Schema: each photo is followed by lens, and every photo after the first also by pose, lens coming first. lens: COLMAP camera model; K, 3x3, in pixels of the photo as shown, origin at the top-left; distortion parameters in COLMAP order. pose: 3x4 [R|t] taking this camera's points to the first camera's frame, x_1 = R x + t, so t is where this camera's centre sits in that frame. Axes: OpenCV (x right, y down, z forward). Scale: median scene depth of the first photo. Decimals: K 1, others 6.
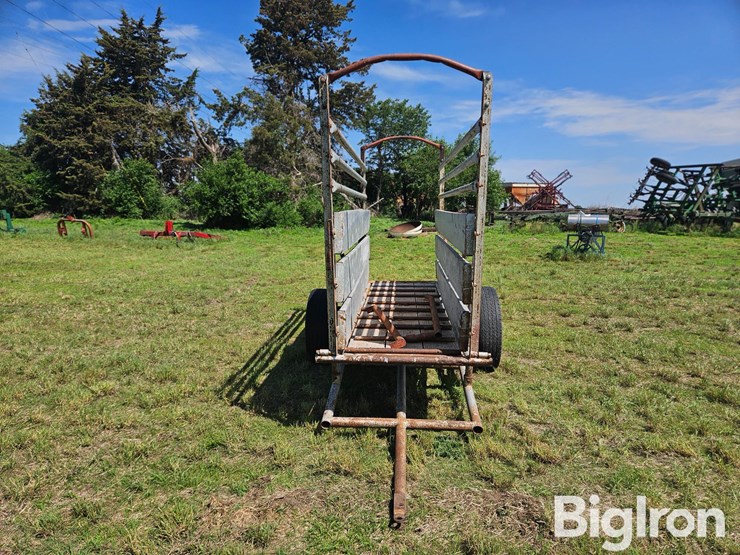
lens RADIAL K [[497.5, 0, 379.9], [0, 497.5, 280.0], [0, 0, 1]] dist [0.067823, -0.058860]
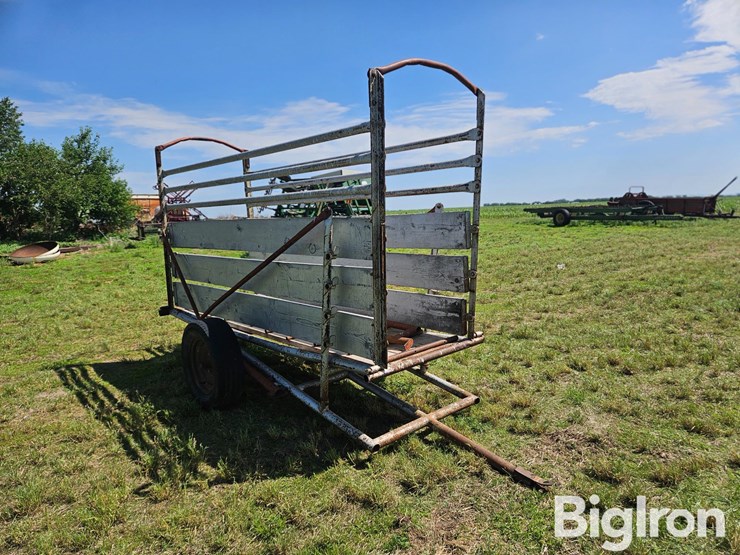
lens RADIAL K [[497.5, 0, 369.6], [0, 497.5, 278.5], [0, 0, 1]] dist [0.067823, -0.058860]
pose [[0.707789, -0.133632, 0.693669, -0.106159], [0.152700, 0.987672, 0.034462, -0.007338], [-0.689722, 0.081531, 0.719469, 0.049769]]
